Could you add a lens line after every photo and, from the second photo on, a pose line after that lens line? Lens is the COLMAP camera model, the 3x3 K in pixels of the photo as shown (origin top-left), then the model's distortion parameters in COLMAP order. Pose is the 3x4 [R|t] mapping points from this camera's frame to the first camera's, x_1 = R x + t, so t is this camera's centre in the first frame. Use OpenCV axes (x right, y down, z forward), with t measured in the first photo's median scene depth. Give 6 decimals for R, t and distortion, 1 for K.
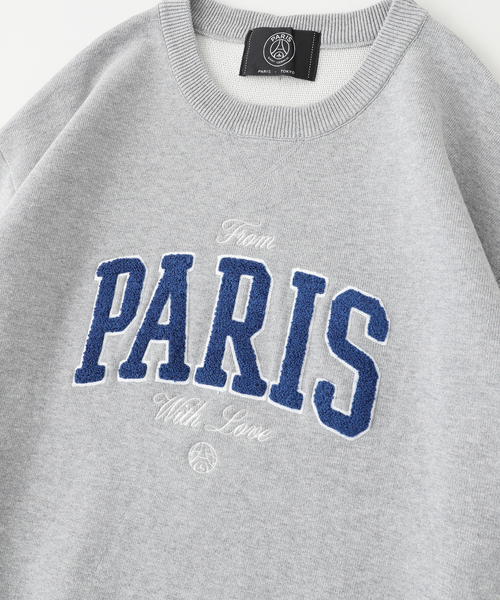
lens RADIAL K [[796.5, 0, 250.0], [0, 796.5, 300.0], [0, 0, 1]] dist [-0.043123, -0.042267]
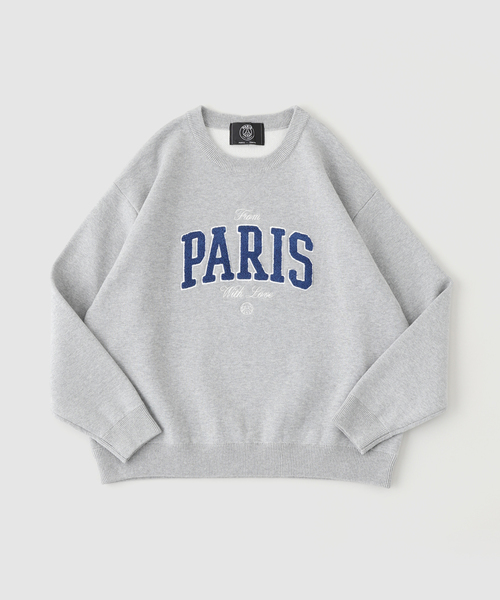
lens RADIAL K [[796.5, 0, 250.0], [0, 796.5, 300.0], [0, 0, 1]] dist [-0.043123, -0.042267]
pose [[0.961734, -0.156350, 0.224996, -0.581496], [0.137658, 0.985759, 0.096592, -0.061840], [-0.236894, -0.061923, 0.969560, -1.342577]]
